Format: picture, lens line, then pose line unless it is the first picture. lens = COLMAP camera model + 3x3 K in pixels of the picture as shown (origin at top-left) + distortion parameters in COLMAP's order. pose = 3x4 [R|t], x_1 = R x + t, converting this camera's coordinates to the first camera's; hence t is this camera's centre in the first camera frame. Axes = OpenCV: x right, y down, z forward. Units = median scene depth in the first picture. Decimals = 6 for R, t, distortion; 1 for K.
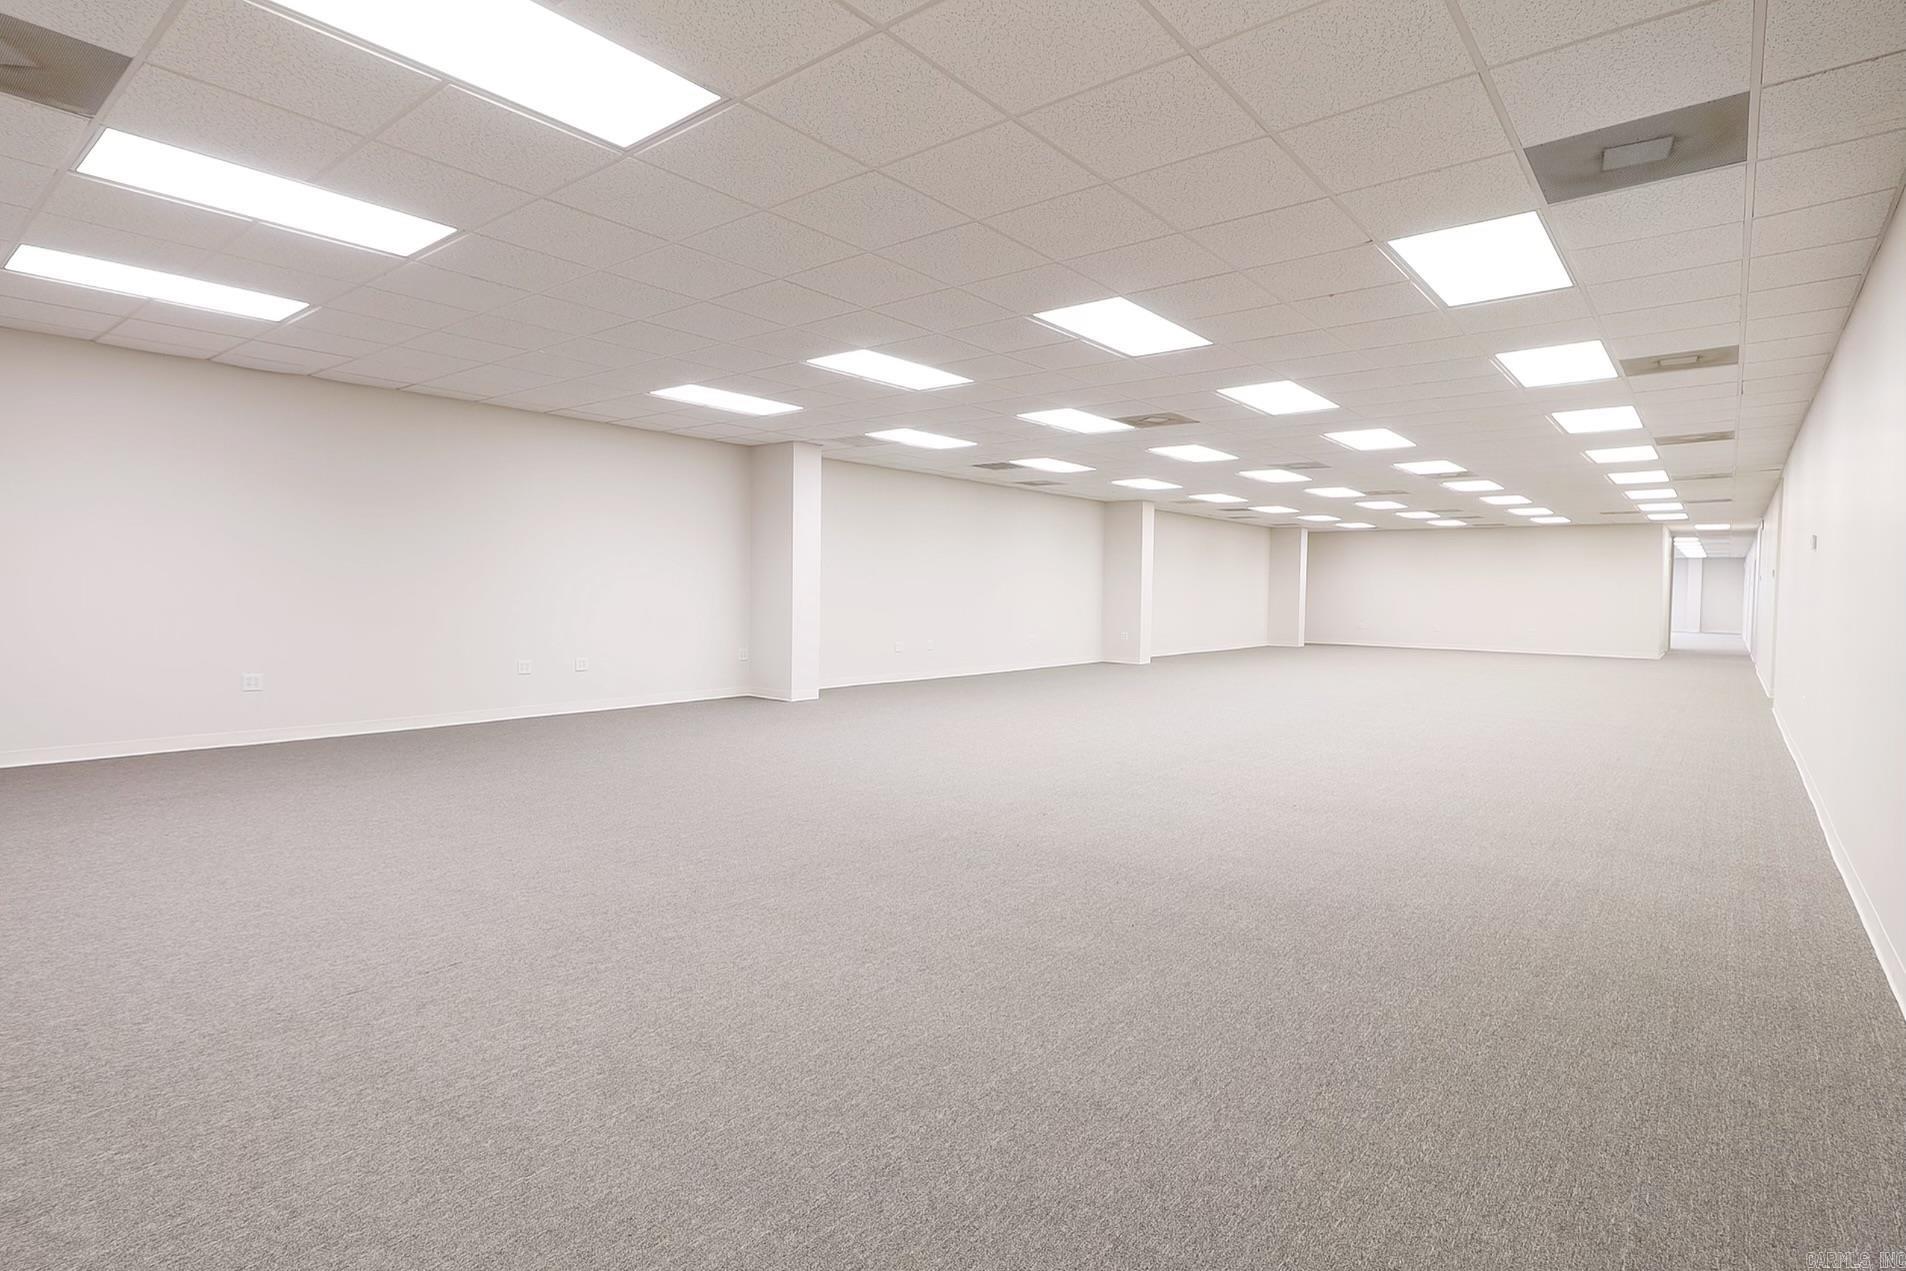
lens RADIAL K [[936.8, 0, 969.8], [0, 936.8, 649.6], [0, 0, 1]] dist [-0.004732, 0.003310]
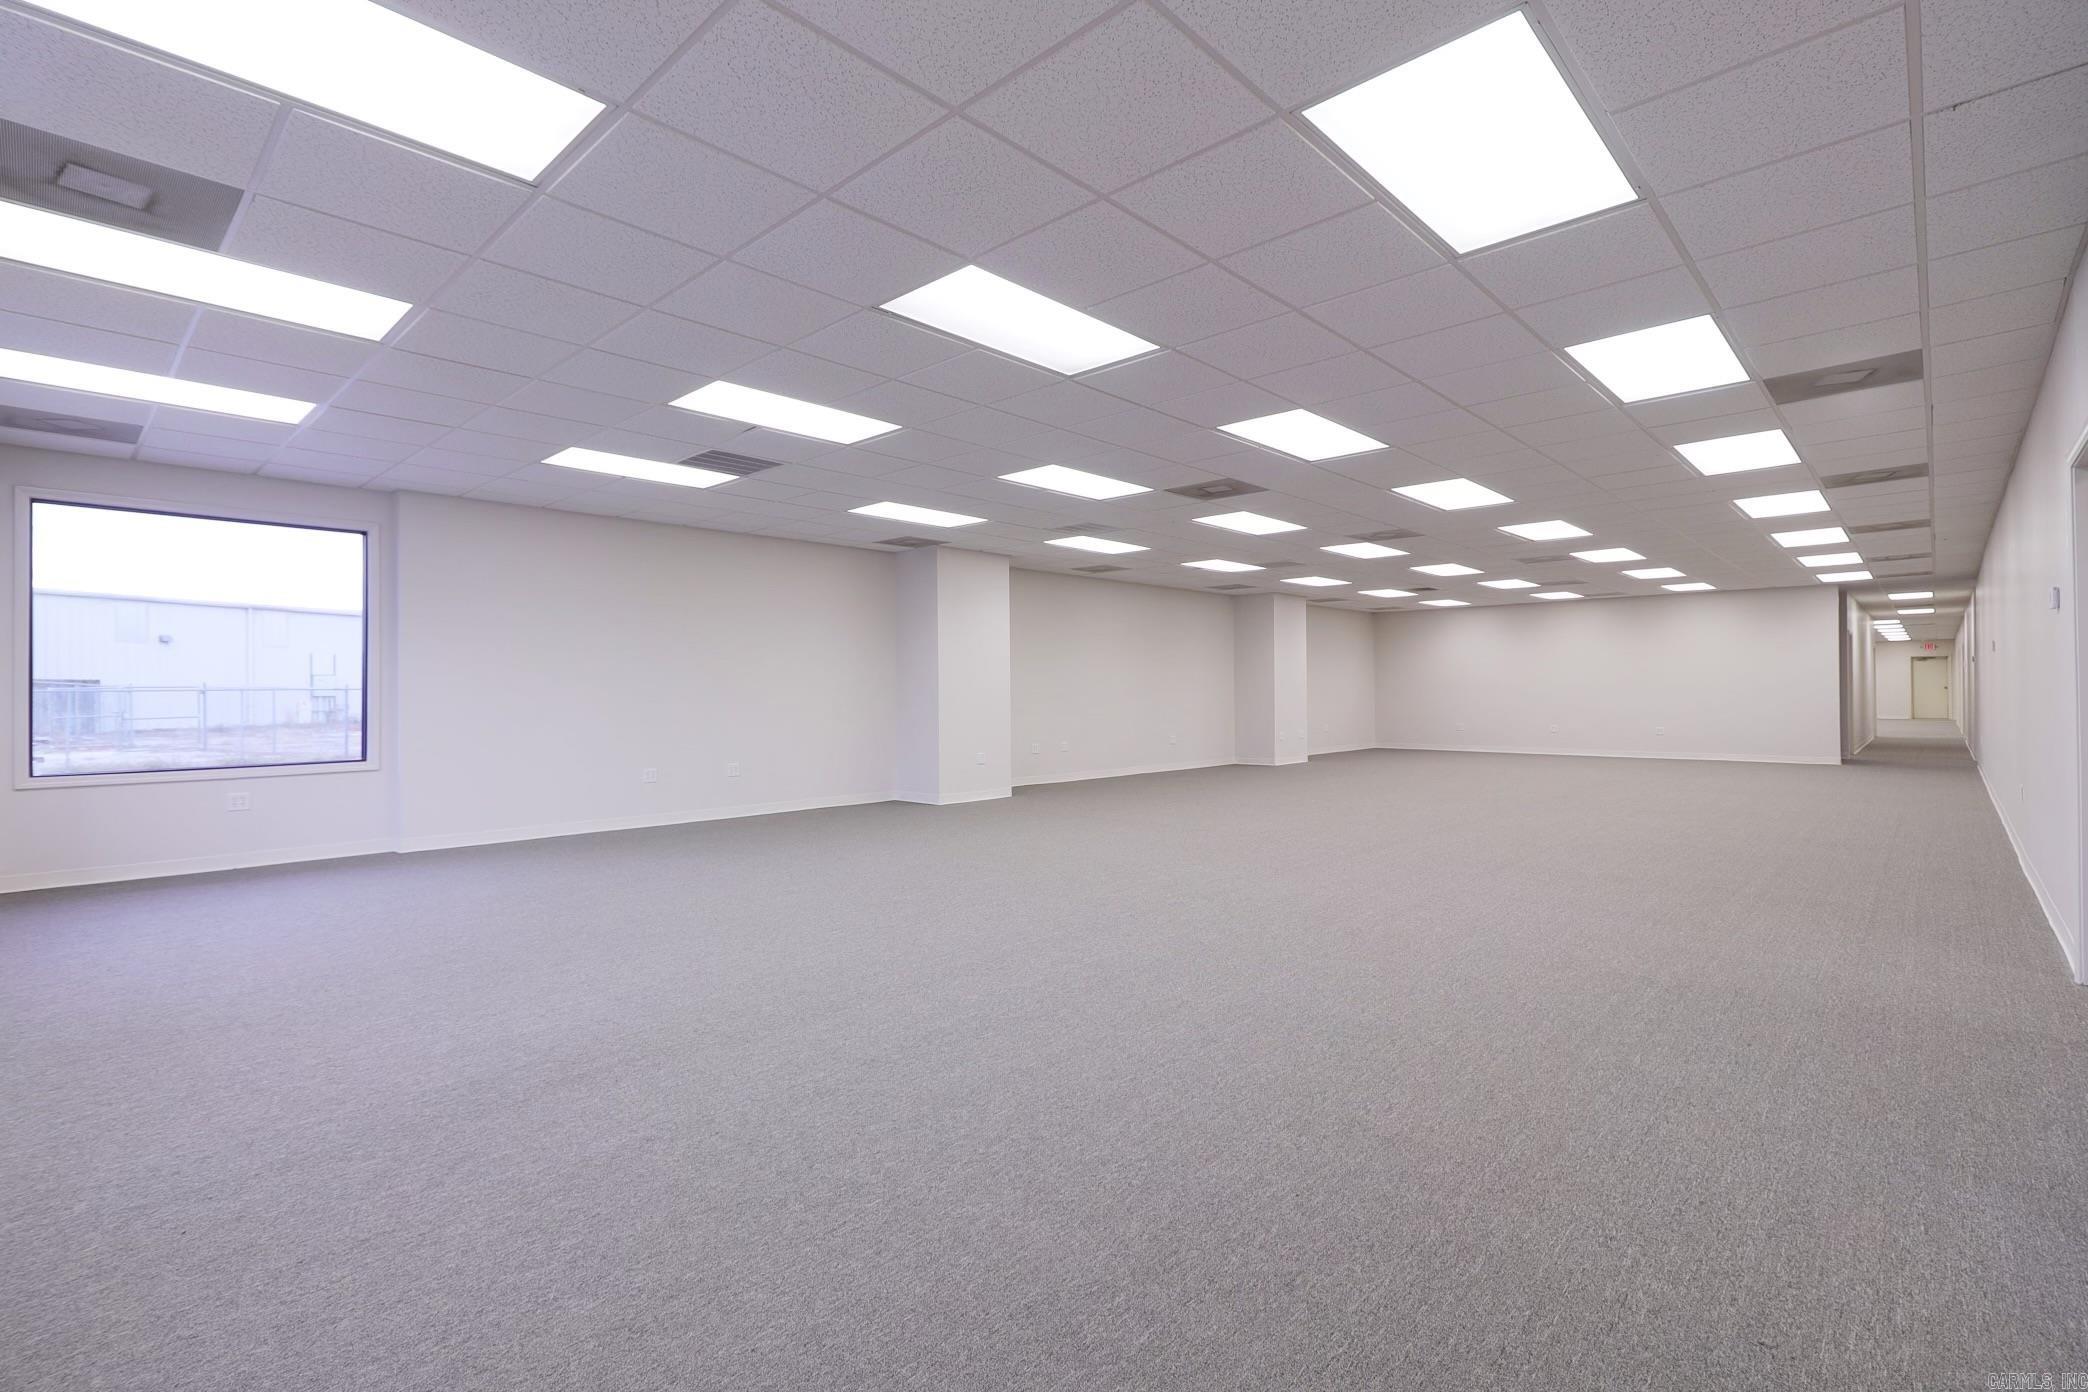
lens RADIAL K [[925.5, 0, 1085.7], [0, 925.5, 678.6], [0, 0, 1]] dist [-0.002113, -0.001767]
pose [[0.997658, -0.020333, -0.065311, 0.121772], [0.015215, 0.996843, -0.077924, -0.007121], [0.066690, 0.076748, 0.994818, 0.149650]]
